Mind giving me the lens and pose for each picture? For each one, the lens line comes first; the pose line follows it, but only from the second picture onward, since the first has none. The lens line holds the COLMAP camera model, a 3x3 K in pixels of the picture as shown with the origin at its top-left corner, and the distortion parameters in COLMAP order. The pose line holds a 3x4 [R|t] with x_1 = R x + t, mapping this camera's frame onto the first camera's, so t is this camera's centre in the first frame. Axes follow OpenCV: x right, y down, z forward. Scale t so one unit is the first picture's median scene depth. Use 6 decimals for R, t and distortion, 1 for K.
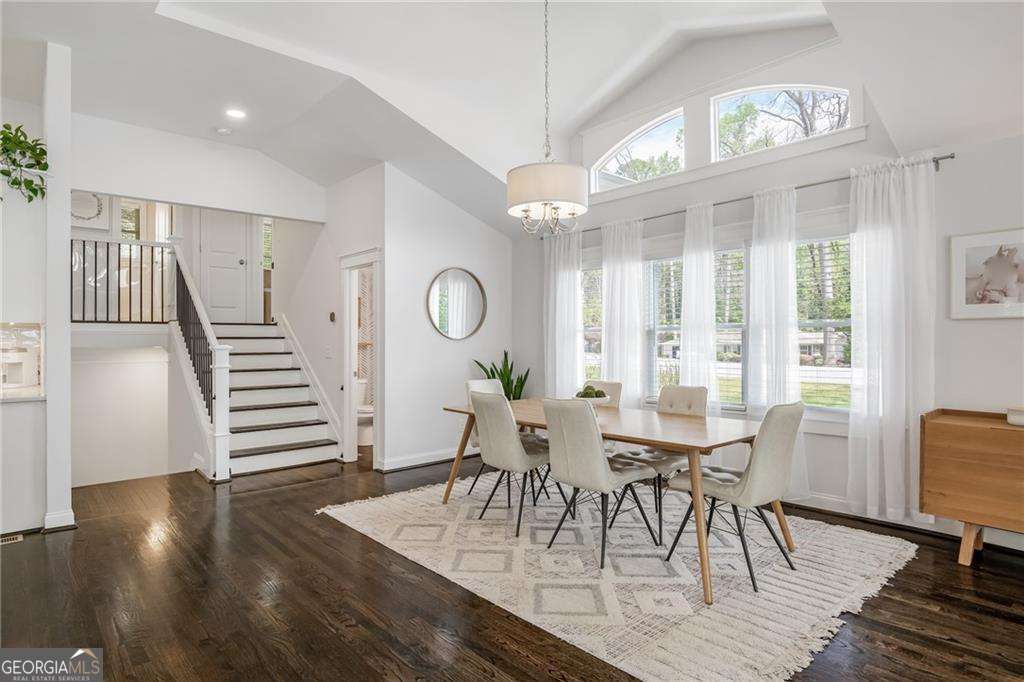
lens RADIAL K [[564.4, 0, 509.3], [0, 564.4, 337.6], [0, 0, 1]] dist [-0.015187, 0.002677]
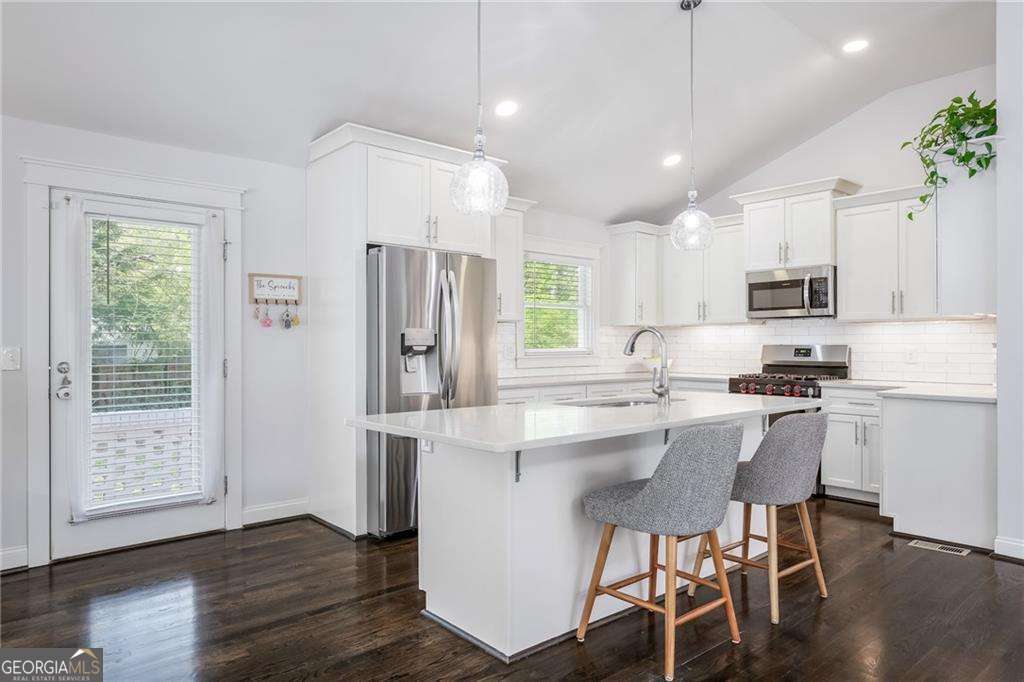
lens RADIAL K [[667.3, 0, 512.1], [0, 667.3, 341.6], [0, 0, 1]] dist [0.001849, 0.003261]
pose [[-0.006962, 0.005609, -0.999960, 0.167174], [0.005534, 0.999969, 0.005570, 0.006517], [0.999960, -0.005495, -0.006993, 0.224152]]
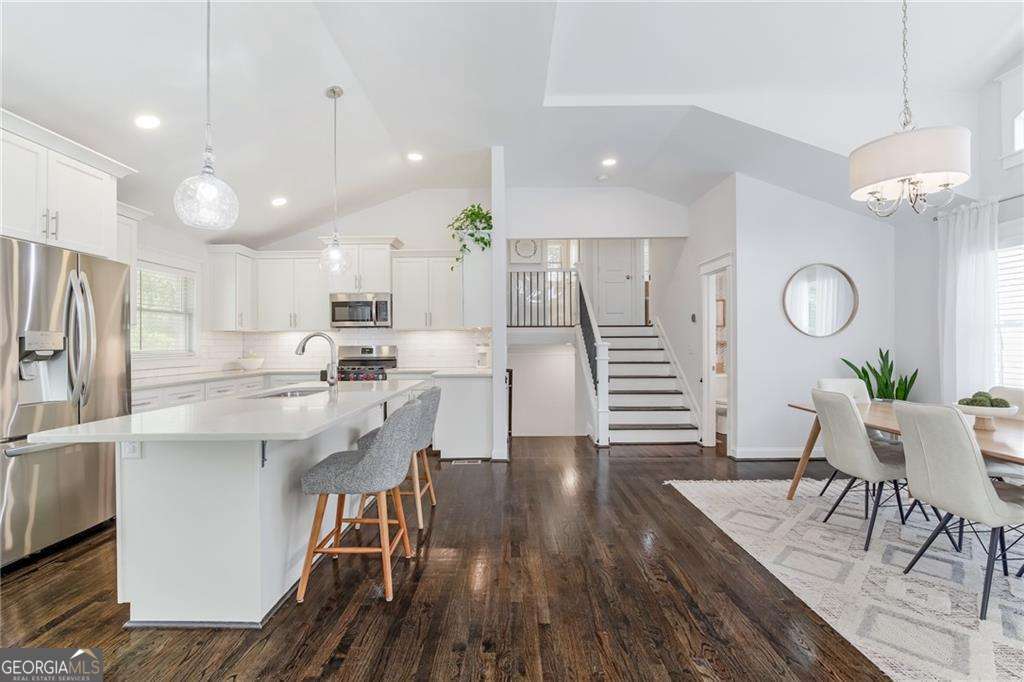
lens RADIAL K [[482.6, 0, 507.3], [0, 482.6, 340.5], [0, 0, 1]] dist [-0.000595, 0.004828]
pose [[0.742663, -0.001023, -0.669665, 0.087692], [0.004783, 0.999981, 0.003778, 0.004756], [0.669648, -0.006009, 0.742654, 0.022880]]
